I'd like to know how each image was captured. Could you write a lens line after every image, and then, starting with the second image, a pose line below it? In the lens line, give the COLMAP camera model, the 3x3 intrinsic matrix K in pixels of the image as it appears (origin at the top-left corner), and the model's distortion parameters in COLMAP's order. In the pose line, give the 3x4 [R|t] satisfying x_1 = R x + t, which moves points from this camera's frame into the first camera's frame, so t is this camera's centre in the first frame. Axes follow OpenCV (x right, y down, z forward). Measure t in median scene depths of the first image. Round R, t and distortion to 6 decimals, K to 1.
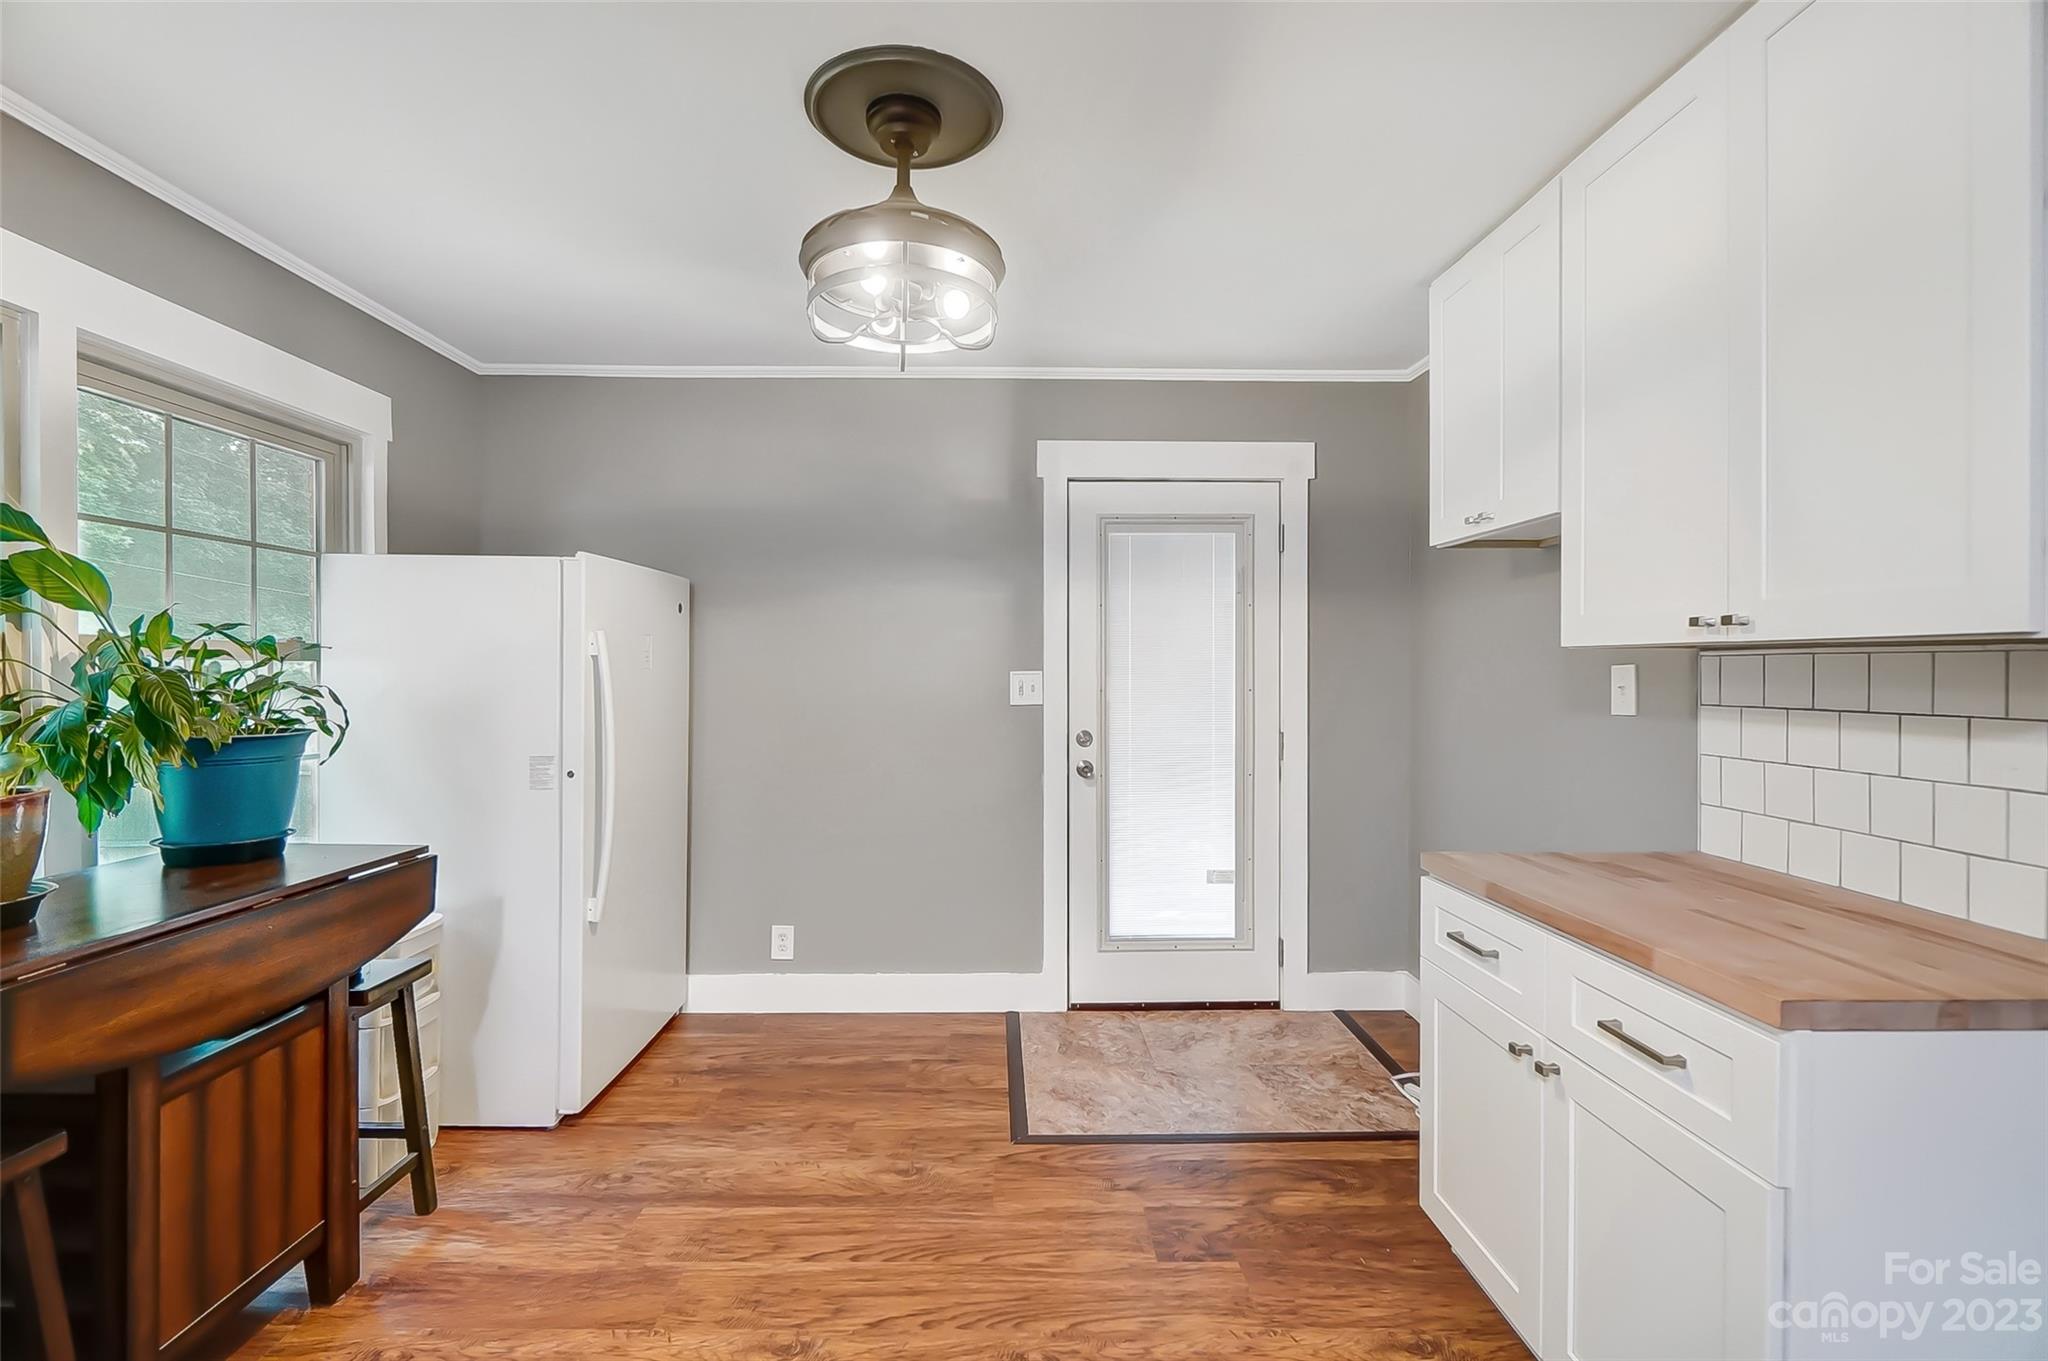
lens RADIAL K [[886.6, 0, 1015.8], [0, 886.6, 675.6], [0, 0, 1]] dist [-0.000233, -0.000122]
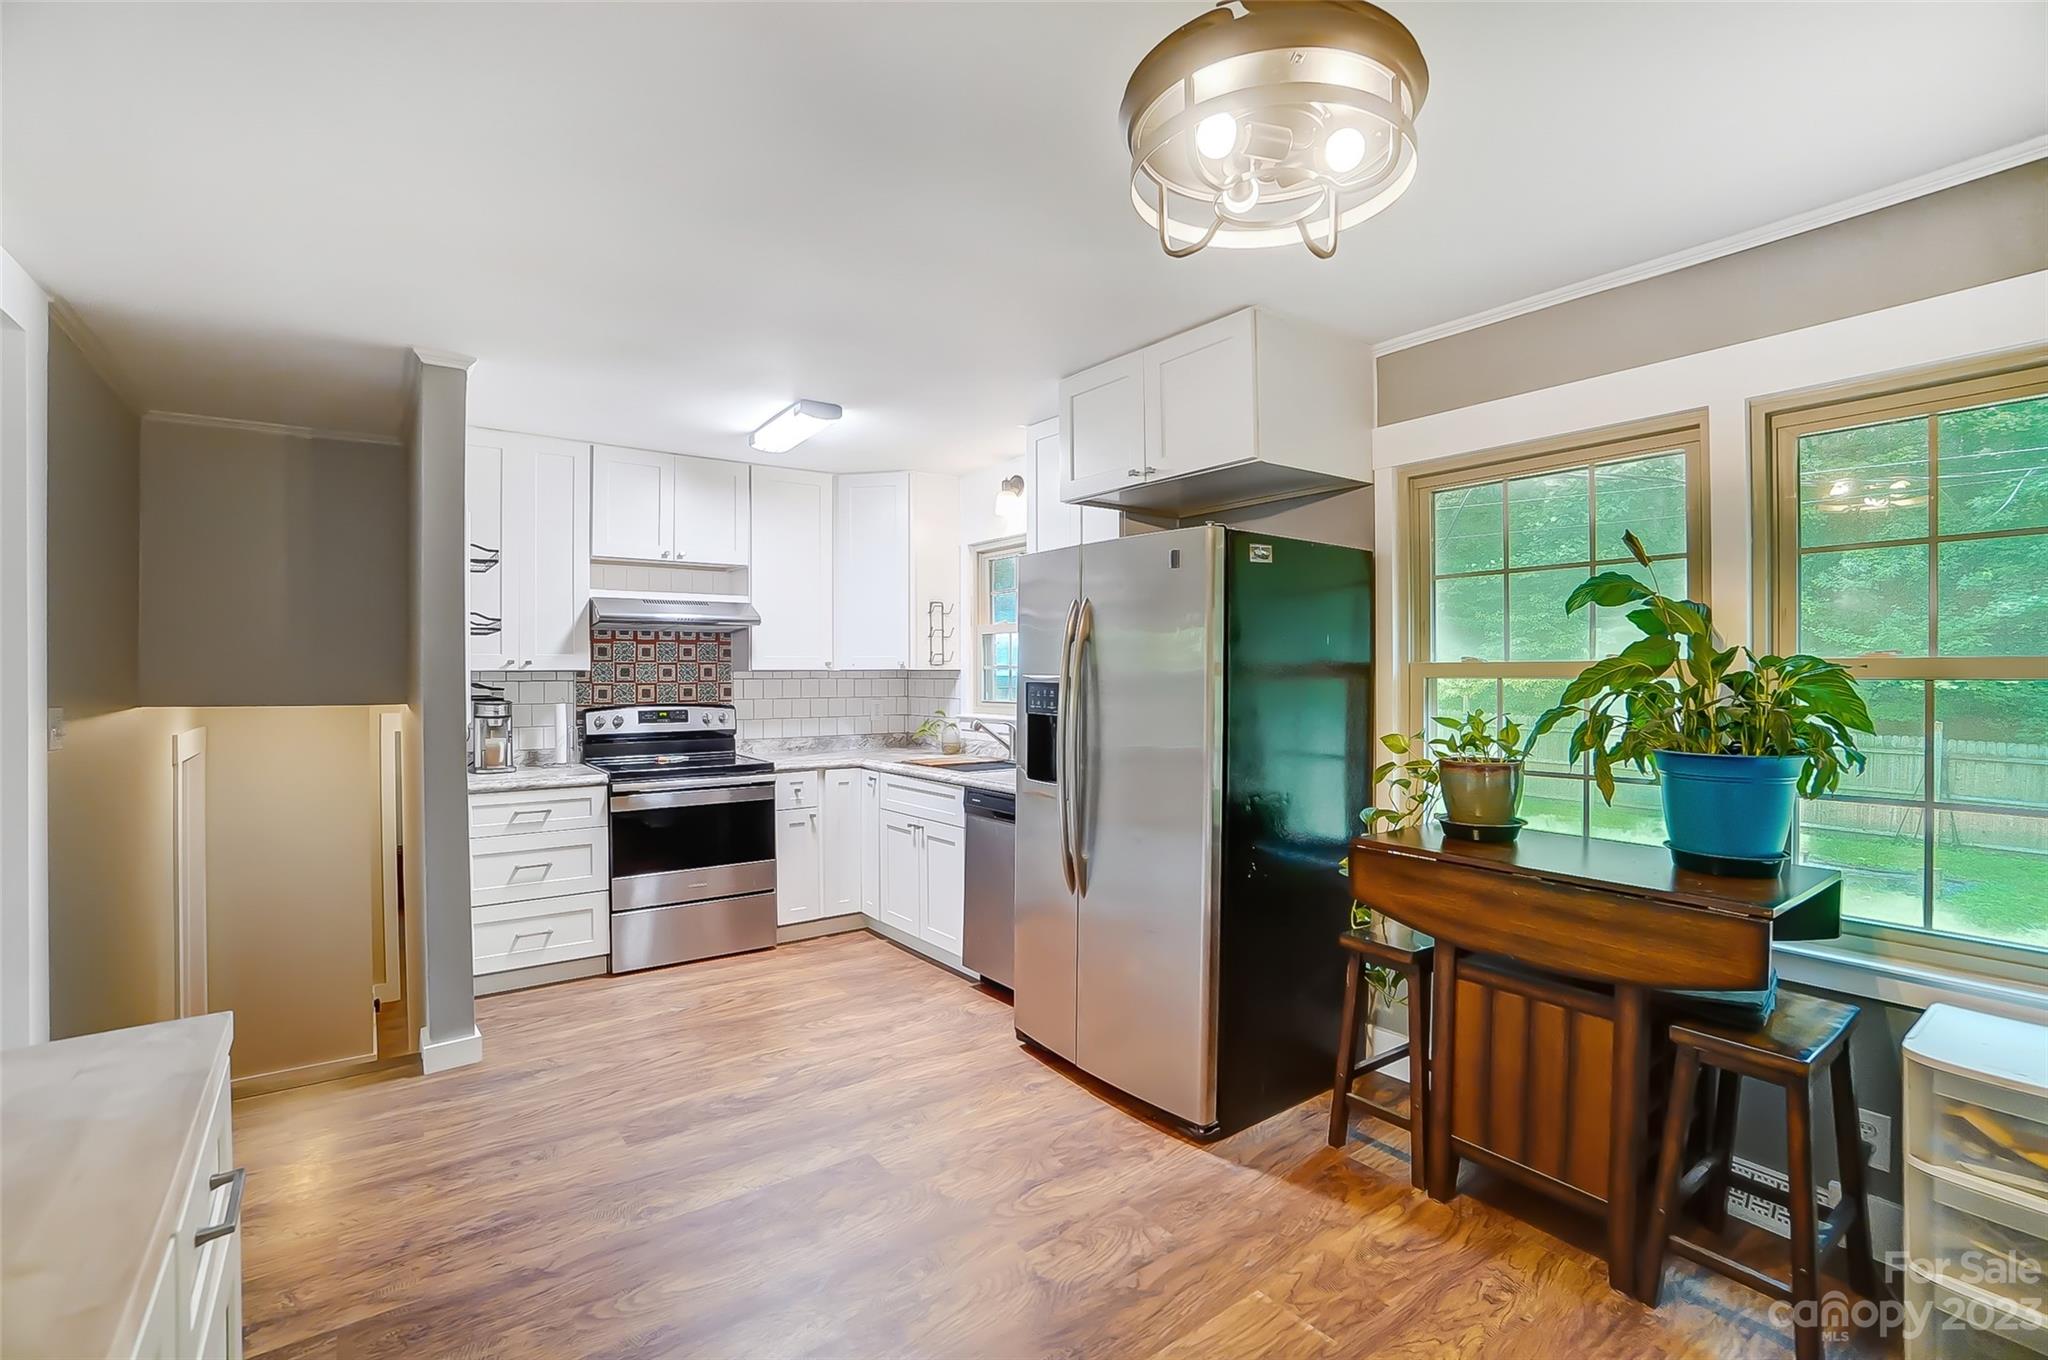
lens RADIAL K [[912.8, 0, 1010.4], [0, 912.8, 676.2], [0, 0, 1]] dist [-0.065260, 0.024973]
pose [[-0.816103, -0.001130, -0.577905, 0.305186], [-0.004765, 0.999977, 0.004775, -0.017680], [0.577887, 0.006651, -0.816090, 1.023076]]
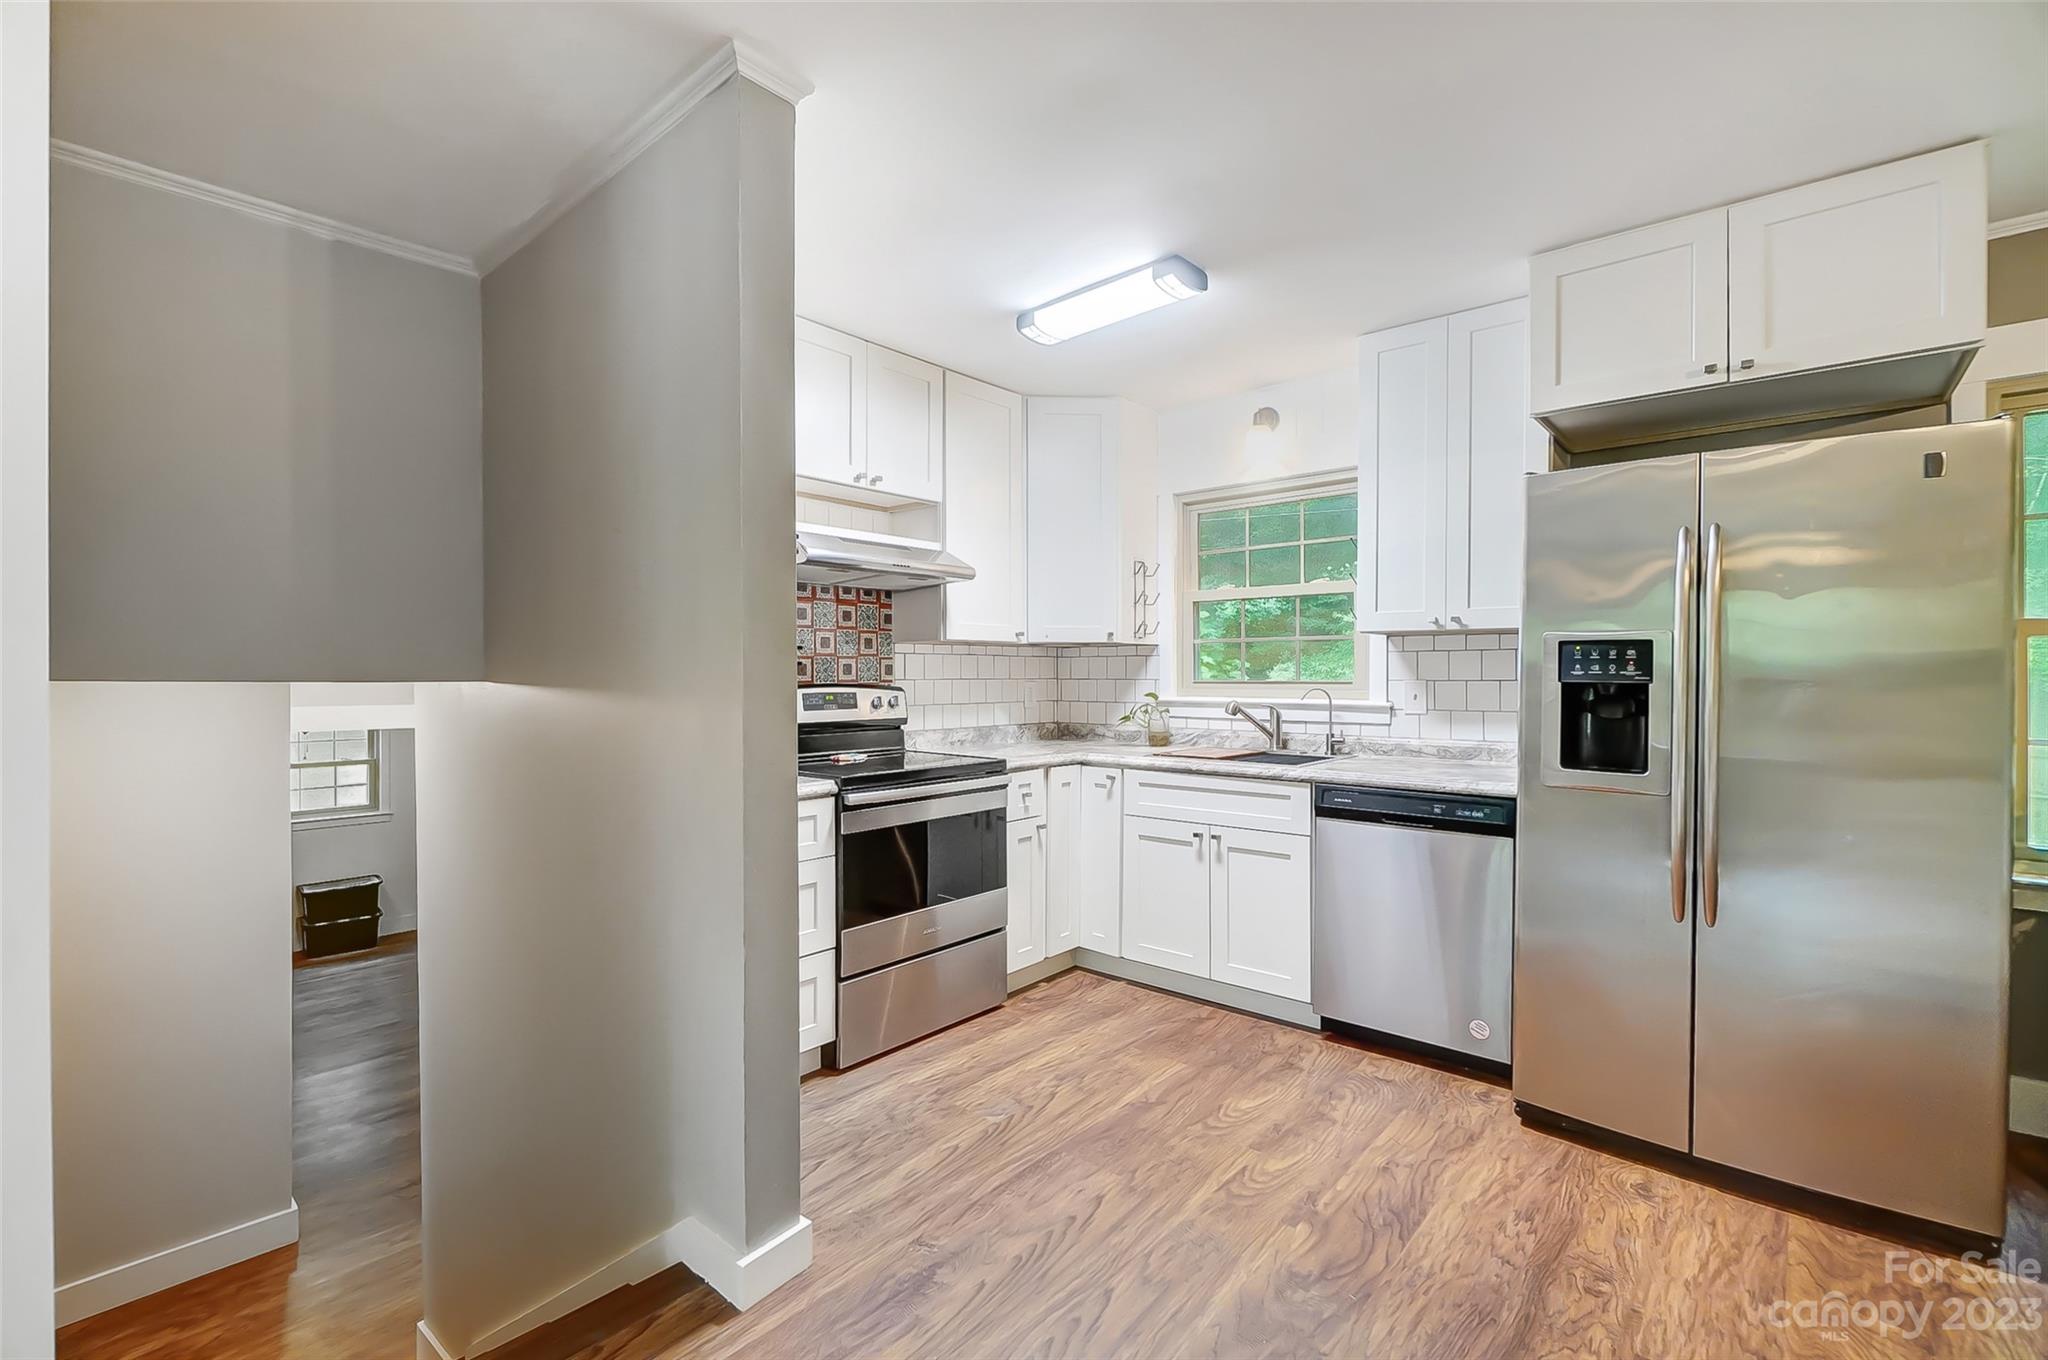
lens RADIAL K [[894.3, 0, 1005.1], [0, 894.3, 677.2], [0, 0, 1]] dist [0.000139, -0.000219]
pose [[-0.670753, -0.001697, -0.741679, 0.633368], [-0.006586, 0.999972, 0.003667, 0.033366], [0.741651, 0.007344, -0.670745, 0.219074]]
